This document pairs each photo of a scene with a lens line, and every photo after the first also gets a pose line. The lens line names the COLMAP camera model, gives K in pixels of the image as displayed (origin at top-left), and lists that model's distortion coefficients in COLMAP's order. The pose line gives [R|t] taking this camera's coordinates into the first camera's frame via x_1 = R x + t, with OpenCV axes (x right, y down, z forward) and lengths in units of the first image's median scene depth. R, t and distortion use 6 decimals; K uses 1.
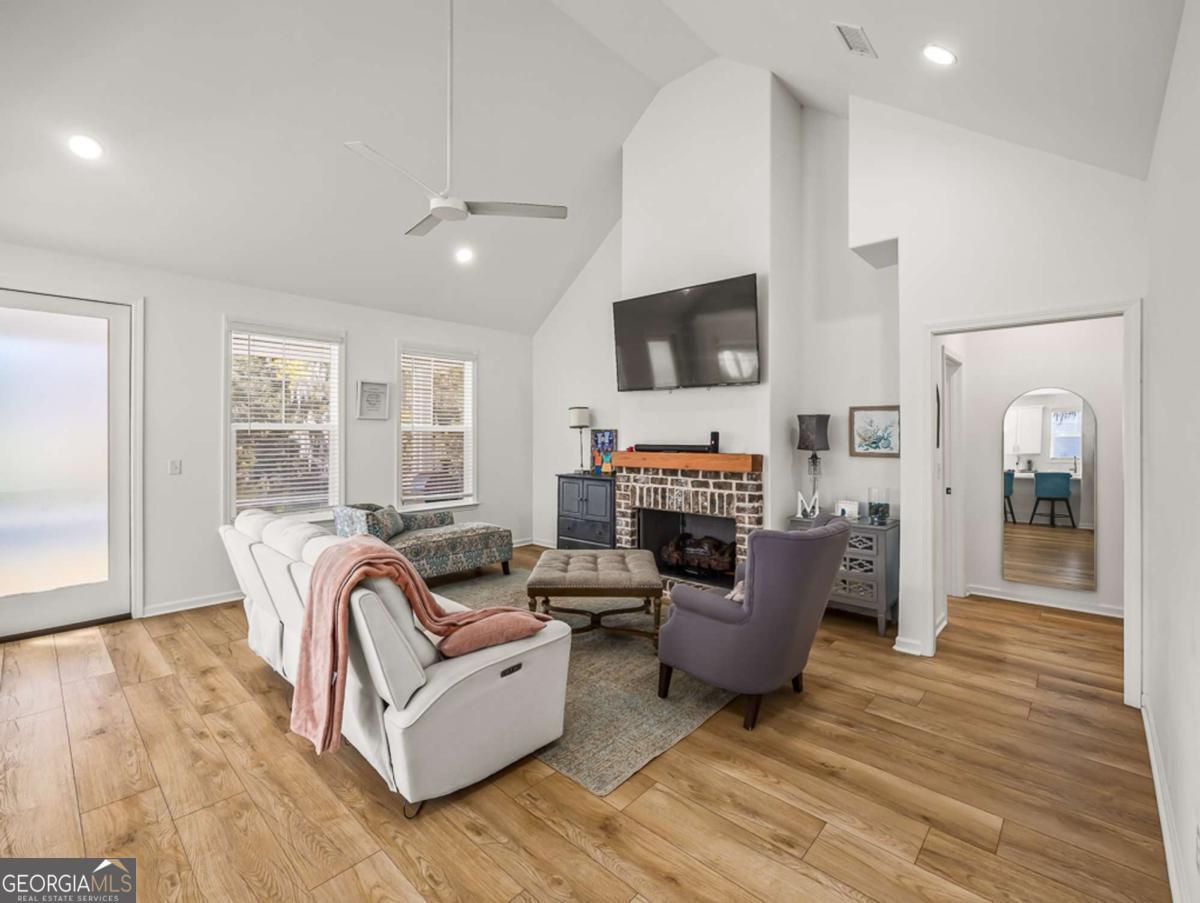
lens RADIAL K [[521.6, 0, 602.3], [0, 521.6, 429.5], [0, 0, 1]] dist [0.001025, 0.000209]
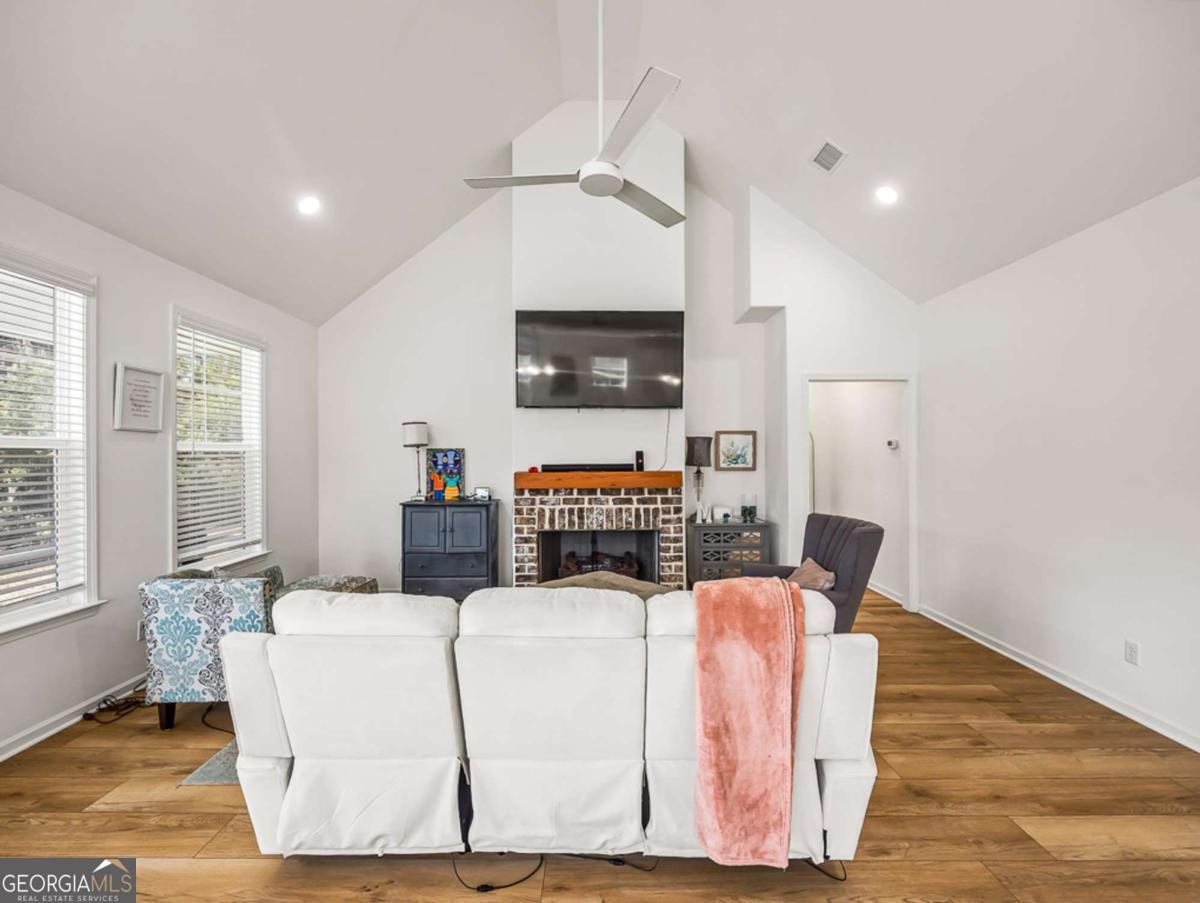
lens RADIAL K [[516.2, 0, 601.0], [0, 516.2, 449.4], [0, 0, 1]] dist [0.001151, 0.000073]
pose [[0.751025, 0.001249, 0.660272, -0.518011], [-0.001894, 0.999998, 0.000263, 0.000871], [-0.660271, -0.001449, 0.751026, 0.246118]]
